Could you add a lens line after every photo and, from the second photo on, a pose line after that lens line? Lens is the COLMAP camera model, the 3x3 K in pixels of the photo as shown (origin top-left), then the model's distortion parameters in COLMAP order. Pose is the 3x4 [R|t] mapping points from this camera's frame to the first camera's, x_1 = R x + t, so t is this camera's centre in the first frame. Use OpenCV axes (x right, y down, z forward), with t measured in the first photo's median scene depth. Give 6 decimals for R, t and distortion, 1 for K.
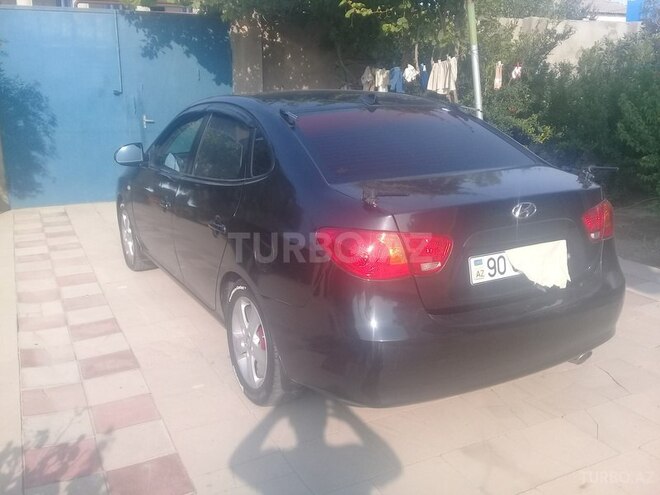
lens RADIAL K [[585.5, 0, 330.0], [0, 585.5, 247.5], [0, 0, 1]] dist [0.032299, -0.009046]
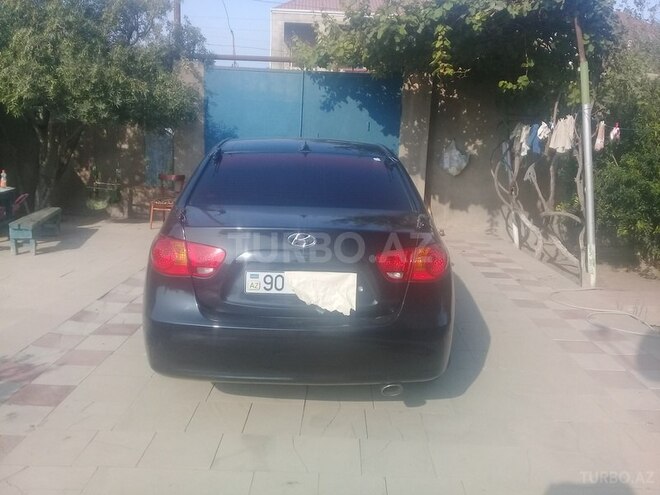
lens RADIAL K [[585.5, 0, 330.0], [0, 585.5, 247.5], [0, 0, 1]] dist [0.032299, -0.009046]
pose [[0.894081, 0.122450, -0.430842, 0.285249], [-0.158406, 0.986185, -0.048439, 0.000135], [0.418959, 0.111557, 0.901126, -0.014473]]
